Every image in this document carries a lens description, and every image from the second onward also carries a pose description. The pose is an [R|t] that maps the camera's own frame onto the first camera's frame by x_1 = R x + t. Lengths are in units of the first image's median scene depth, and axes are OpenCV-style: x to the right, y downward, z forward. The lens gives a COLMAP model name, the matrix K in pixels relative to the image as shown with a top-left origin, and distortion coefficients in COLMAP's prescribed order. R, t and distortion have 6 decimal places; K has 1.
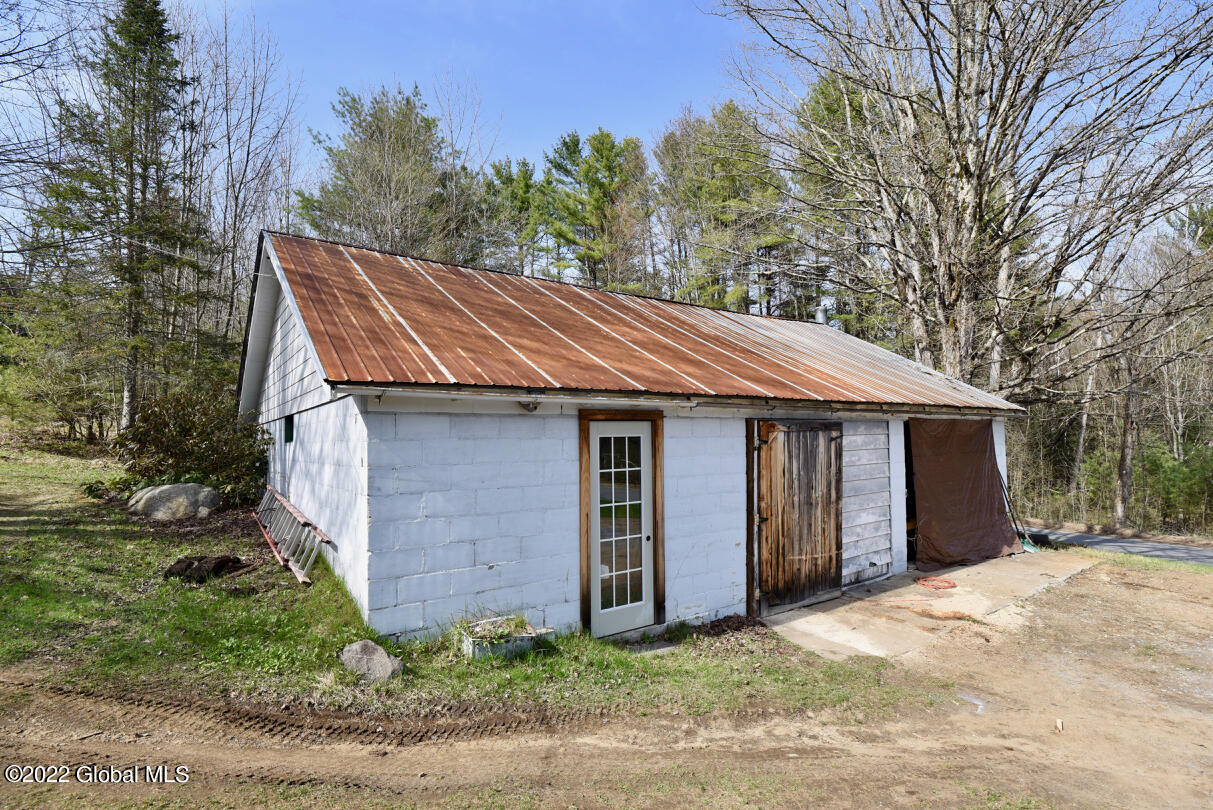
lens RADIAL K [[597.5, 0, 606.8], [0, 597.5, 400.6], [0, 0, 1]] dist [-0.027080, -0.002444]
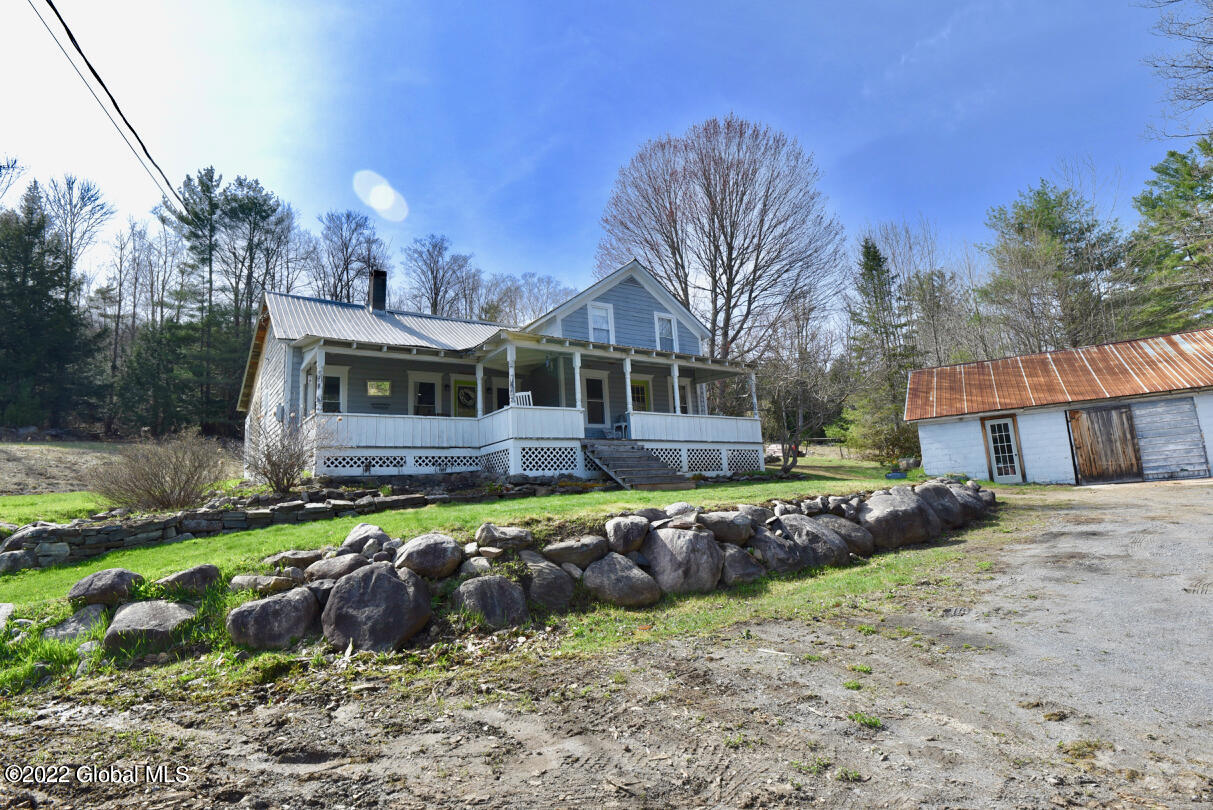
lens RADIAL K [[597.5, 0, 605.2], [0, 597.5, 403.7], [0, 0, 1]] dist [-0.027080, -0.002444]
pose [[0.365413, -0.152447, -0.918277, 1.857856], [0.112151, 0.986522, -0.119148, 0.080116], [0.924065, -0.059448, 0.377585, -1.842272]]
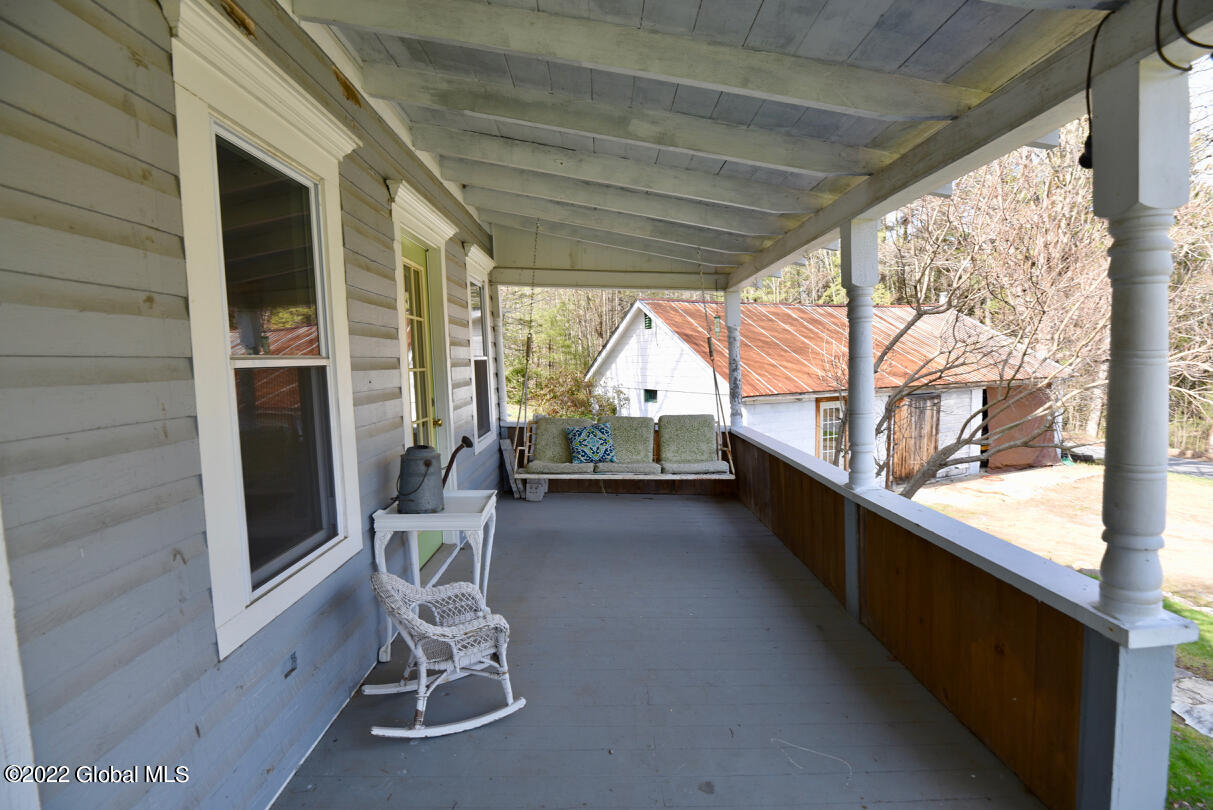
lens RADIAL K [[597.5, 0, 607.4], [0, 597.5, 405.9], [0, 0, 1]] dist [-0.027080, -0.002444]
pose [[0.981599, 0.003758, -0.190917, -0.328774], [0.025149, 0.988553, 0.148765, -0.263239], [0.189291, -0.150829, 0.970268, -1.176403]]
